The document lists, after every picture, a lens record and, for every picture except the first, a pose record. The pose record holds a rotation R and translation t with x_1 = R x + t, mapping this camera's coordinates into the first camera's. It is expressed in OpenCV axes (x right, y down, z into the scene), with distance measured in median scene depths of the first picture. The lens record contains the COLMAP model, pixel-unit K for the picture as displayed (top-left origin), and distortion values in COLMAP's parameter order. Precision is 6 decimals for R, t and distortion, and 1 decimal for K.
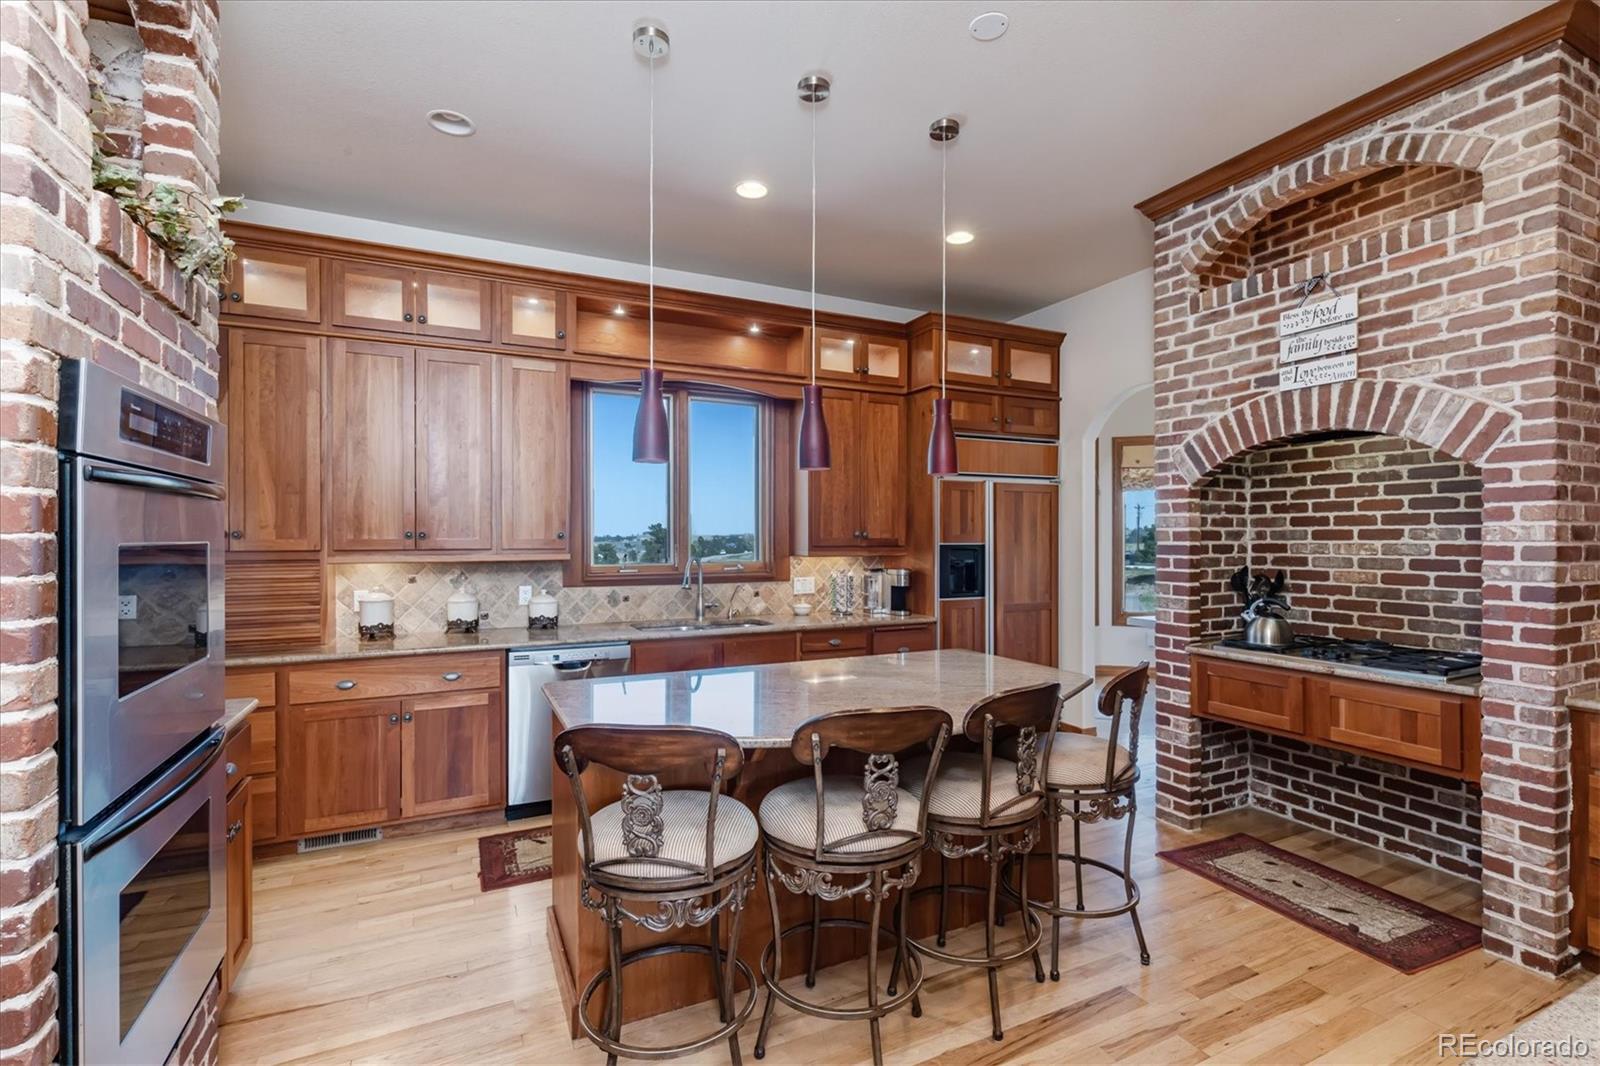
lens RADIAL K [[740.0, 0, 804.7], [0, 740.0, 538.5], [0, 0, 1]] dist [0.004657, -0.002184]
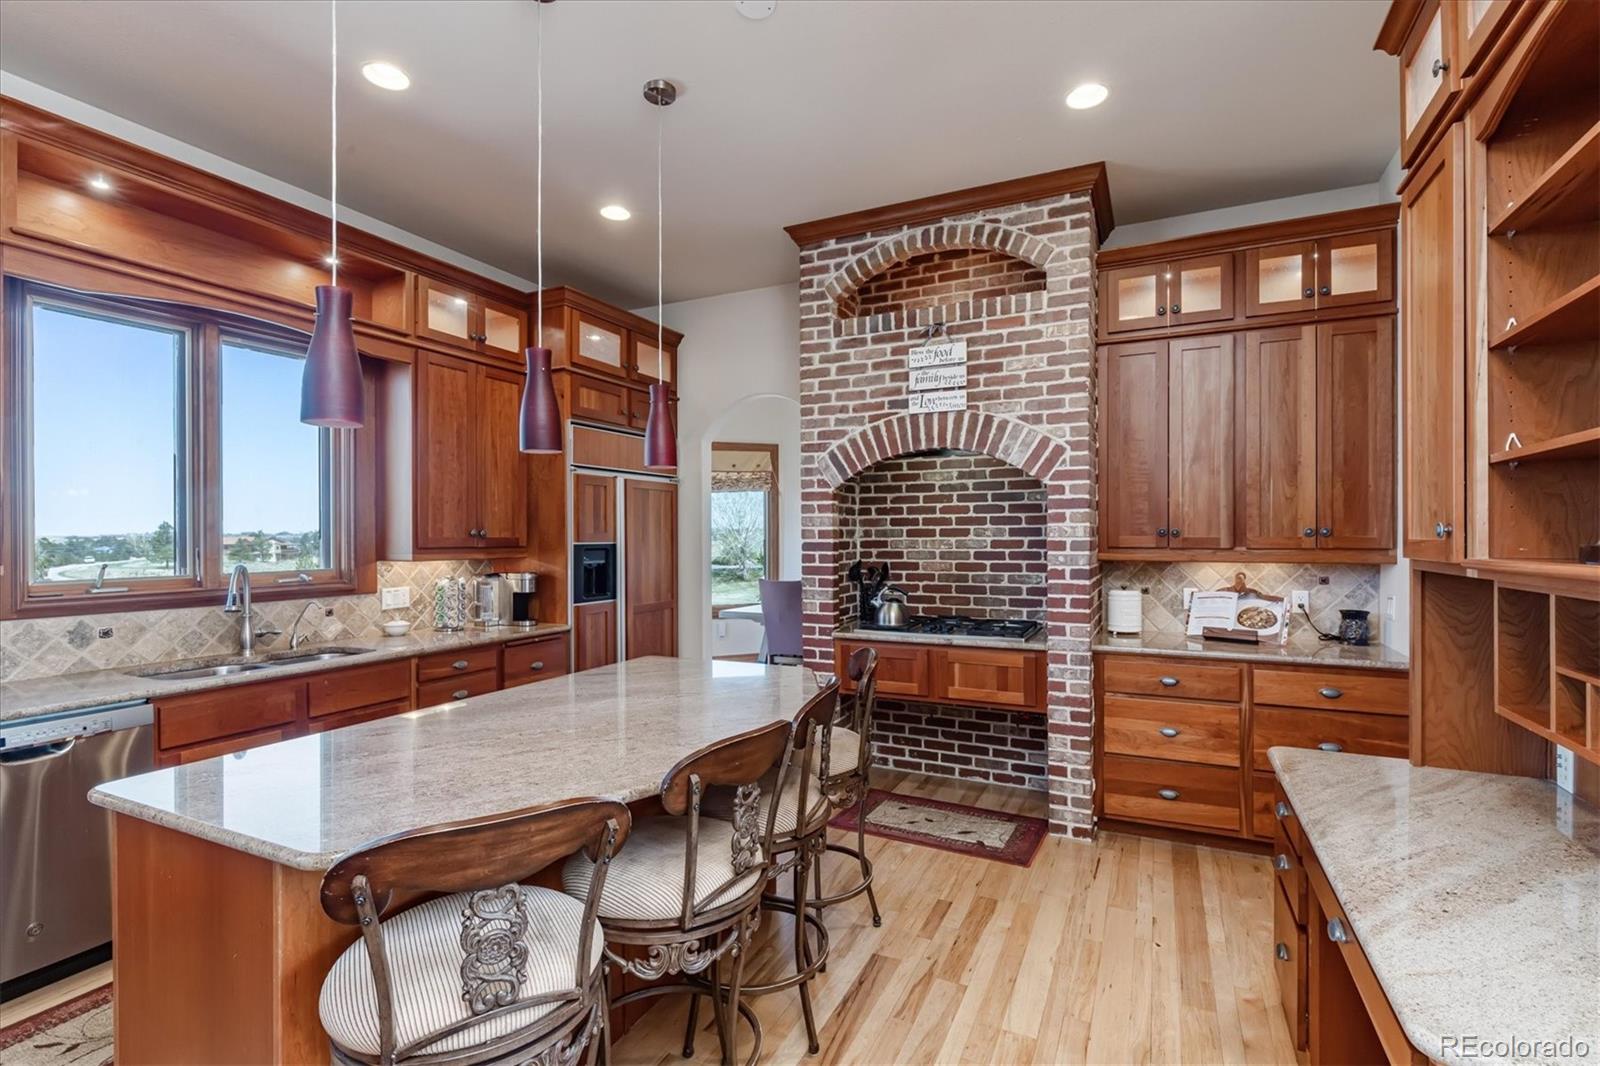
lens RADIAL K [[740.0, 0, 811.9], [0, 740.0, 534.6], [0, 0, 1]] dist [0.004657, -0.002184]
pose [[0.780888, -0.002036, 0.624668, -0.218333], [0.004932, 0.999984, -0.002906, 0.000499], [-0.624651, 0.005350, 0.780885, 0.152276]]
